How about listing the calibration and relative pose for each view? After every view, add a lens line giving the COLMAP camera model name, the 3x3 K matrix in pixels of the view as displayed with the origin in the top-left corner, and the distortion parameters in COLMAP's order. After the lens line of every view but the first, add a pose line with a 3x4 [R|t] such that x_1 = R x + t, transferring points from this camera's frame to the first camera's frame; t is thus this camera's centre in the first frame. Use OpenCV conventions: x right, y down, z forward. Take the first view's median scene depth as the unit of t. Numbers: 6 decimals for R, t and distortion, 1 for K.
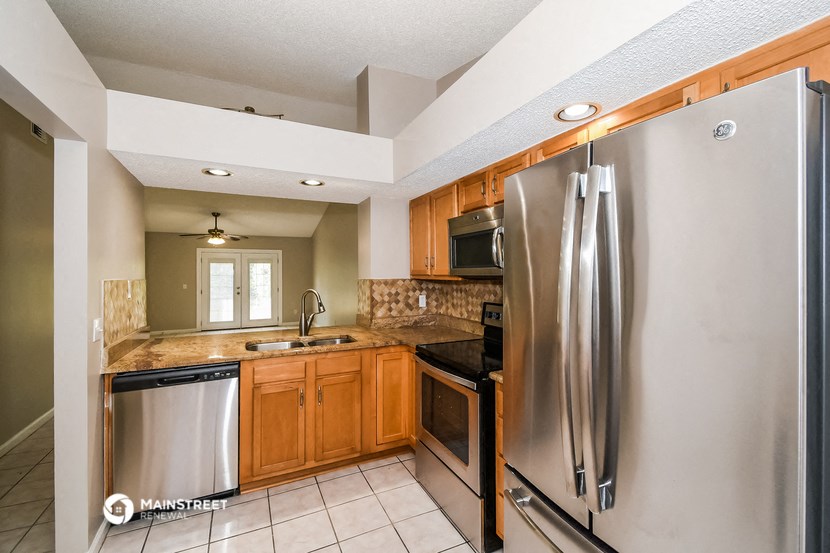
lens RADIAL K [[364.0, 0, 416.2], [0, 364.0, 271.8], [0, 0, 1]] dist [-0.000207, -0.000008]
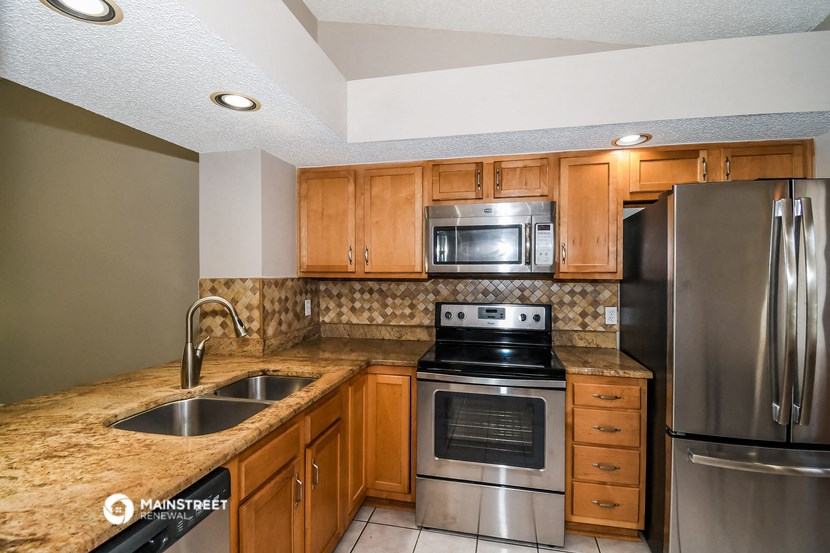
lens RADIAL K [[379.3, 0, 416.0], [0, 379.3, 278.2], [0, 0, 1]] dist [-0.014431, -0.000621]
pose [[0.620227, -0.005868, 0.784401, -0.510712], [-0.007235, 0.999887, 0.013201, 0.010278], [-0.784389, -0.013863, 0.620114, 0.396972]]
